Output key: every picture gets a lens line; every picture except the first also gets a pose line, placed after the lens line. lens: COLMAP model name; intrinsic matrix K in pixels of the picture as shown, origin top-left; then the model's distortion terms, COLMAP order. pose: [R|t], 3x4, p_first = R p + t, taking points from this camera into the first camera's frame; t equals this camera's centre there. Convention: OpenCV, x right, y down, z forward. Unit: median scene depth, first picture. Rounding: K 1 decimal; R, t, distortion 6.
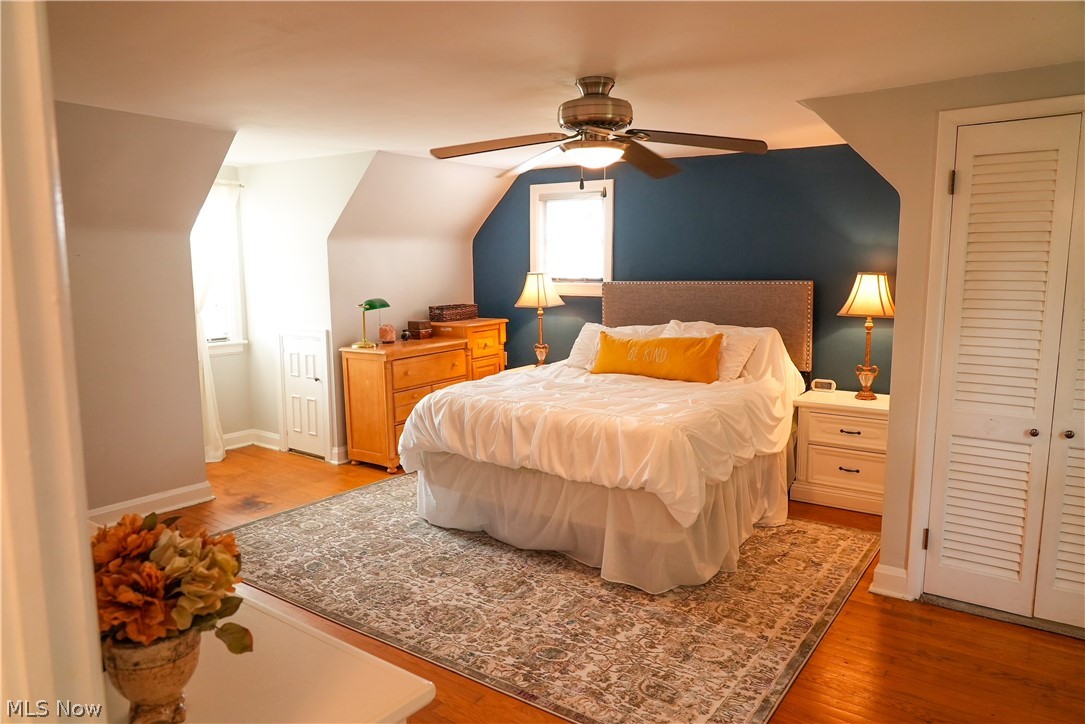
lens RADIAL K [[739.3, 0, 543.1], [0, 739.3, 361.8], [0, 0, 1]] dist [-0.031099, 0.016055]
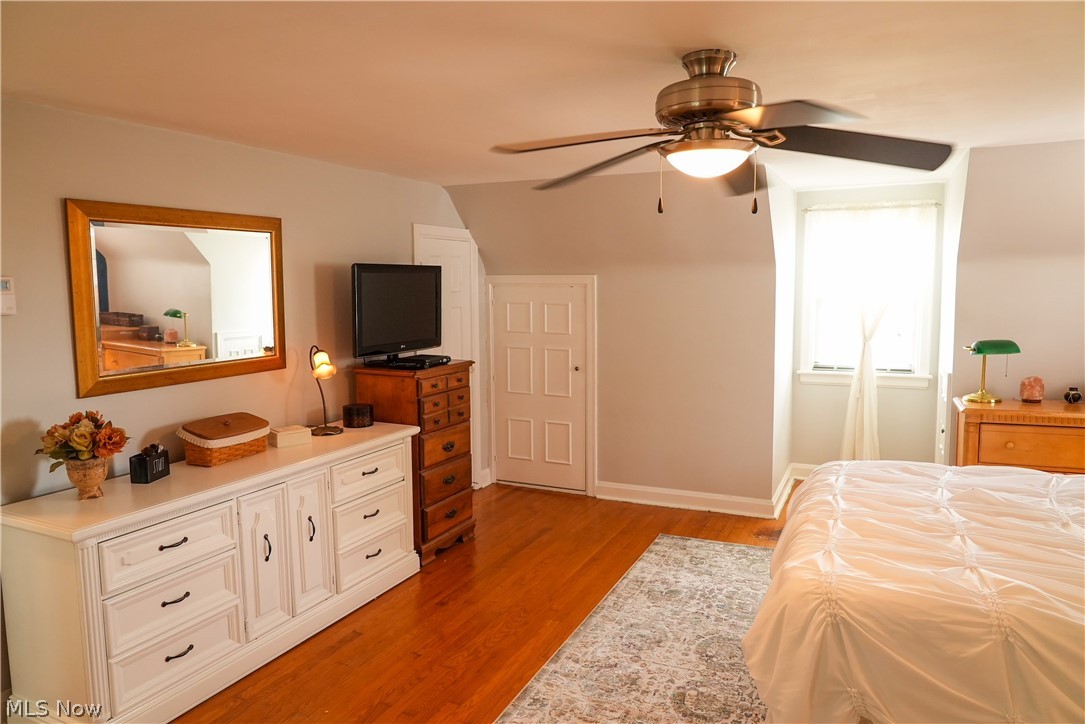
lens RADIAL K [[739.3, 0, 541.2], [0, 739.3, 361.7], [0, 0, 1]] dist [-0.031099, 0.016055]
pose [[0.177941, 0.104384, -0.978489, 0.637466], [-0.120236, 0.989214, 0.083663, -0.104989], [0.976668, 0.102763, 0.188573, 0.605421]]
